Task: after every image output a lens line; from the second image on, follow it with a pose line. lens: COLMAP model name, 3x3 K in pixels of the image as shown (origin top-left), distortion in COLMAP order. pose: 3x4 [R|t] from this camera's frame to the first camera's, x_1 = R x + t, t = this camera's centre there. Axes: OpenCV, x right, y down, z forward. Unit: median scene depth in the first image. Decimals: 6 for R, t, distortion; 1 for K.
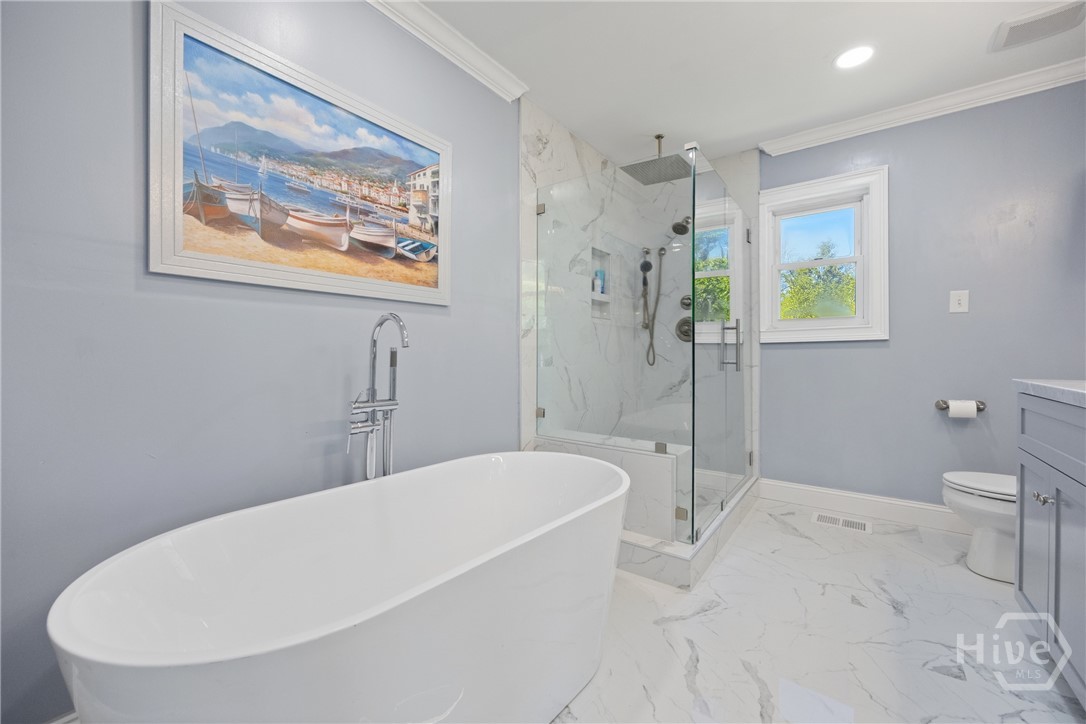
lens RADIAL K [[424.4, 0, 534.9], [0, 424.4, 349.8], [0, 0, 1]] dist [0.001322, 0.000050]
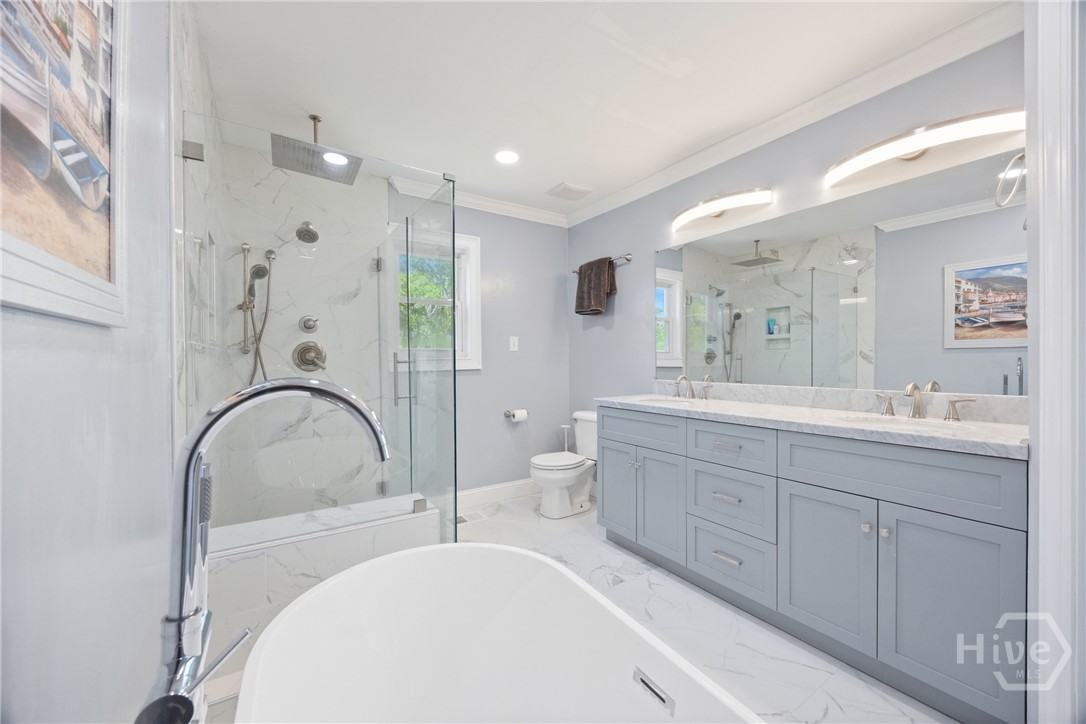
lens RADIAL K [[418.4, 0, 543.0], [0, 418.4, 362.0], [0, 0, 1]] dist [-0.000909, -0.000094]
pose [[0.344098, -0.005860, 0.938915, -0.362490], [0.000079, 0.999981, 0.006212, -0.059977], [-0.938934, -0.002063, 0.344092, 0.395610]]
